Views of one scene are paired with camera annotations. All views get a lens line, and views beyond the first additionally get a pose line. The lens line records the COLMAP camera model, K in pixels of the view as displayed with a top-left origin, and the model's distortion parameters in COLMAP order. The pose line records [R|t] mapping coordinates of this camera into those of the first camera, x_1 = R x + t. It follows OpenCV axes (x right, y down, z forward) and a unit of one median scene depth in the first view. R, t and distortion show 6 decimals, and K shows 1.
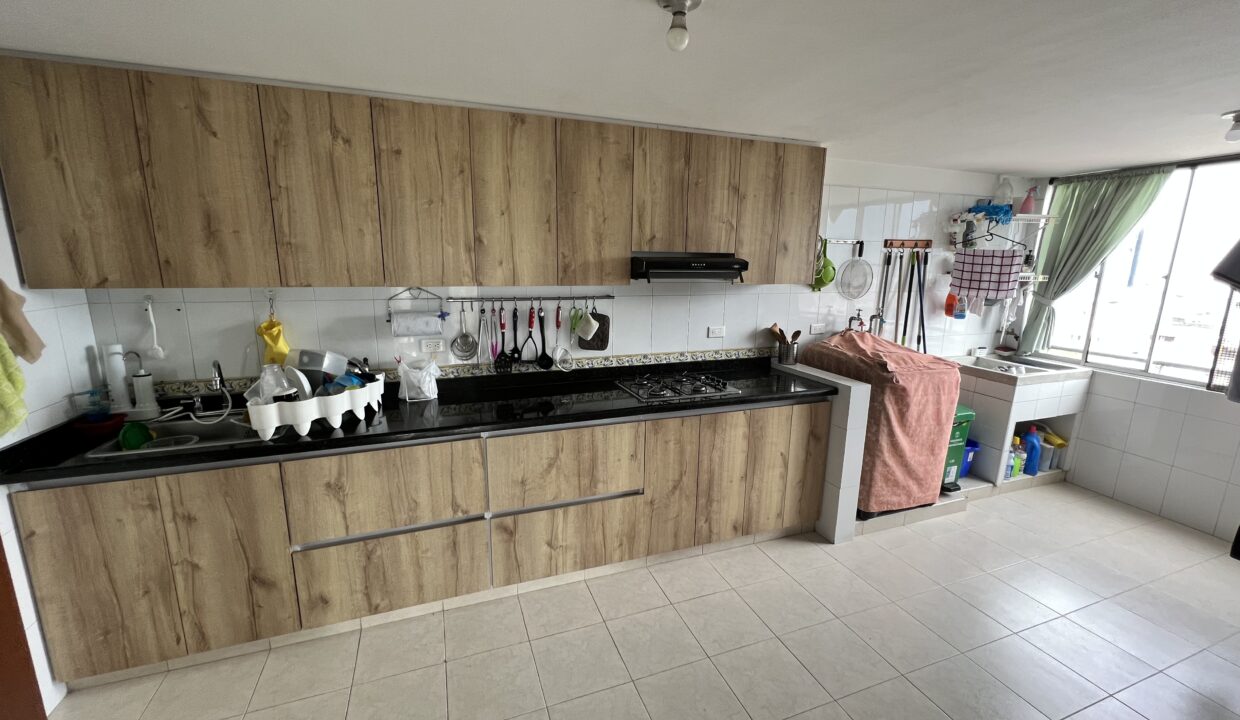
lens RADIAL K [[495.2, 0, 617.7], [0, 495.2, 360.0], [0, 0, 1]] dist [-0.003325, 0.000079]
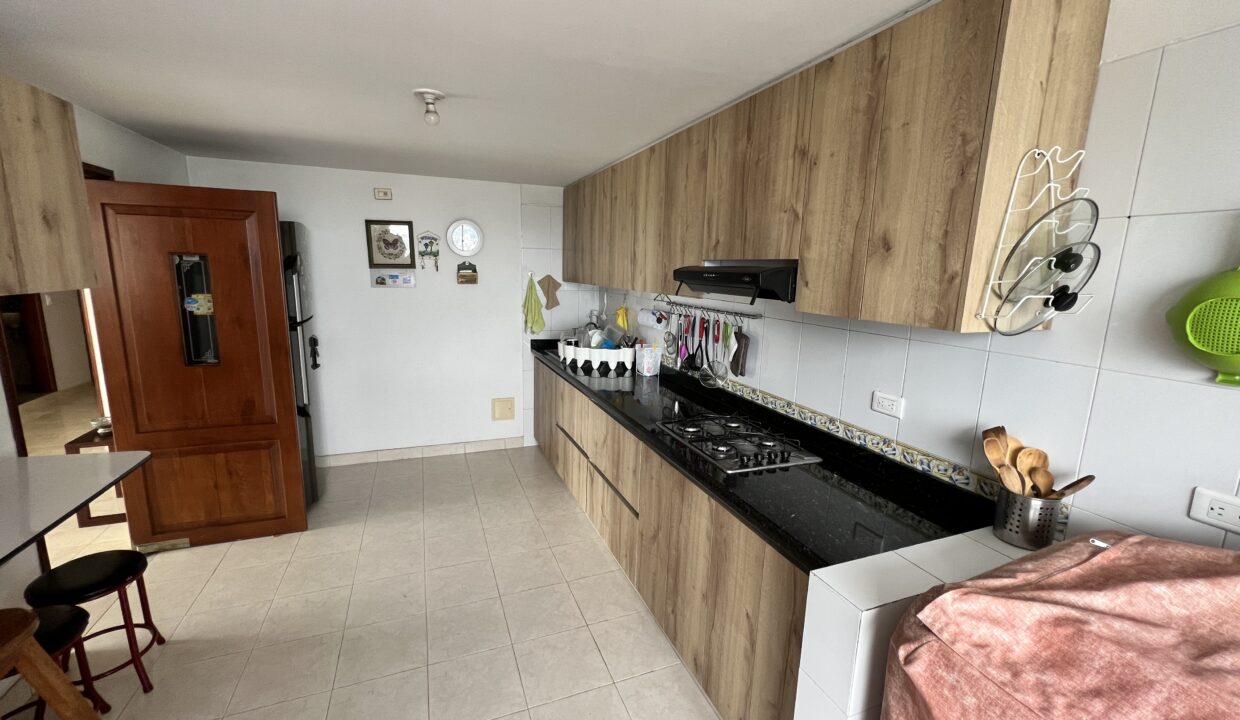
lens RADIAL K [[495.2, 0, 617.7], [0, 495.2, 360.0], [0, 0, 1]] dist [-0.003325, 0.000079]
pose [[0.020106, 0.171233, -0.985025, 0.857217], [-0.224545, 0.960829, 0.162444, -0.148793], [0.974256, 0.217916, 0.057768, 0.790080]]
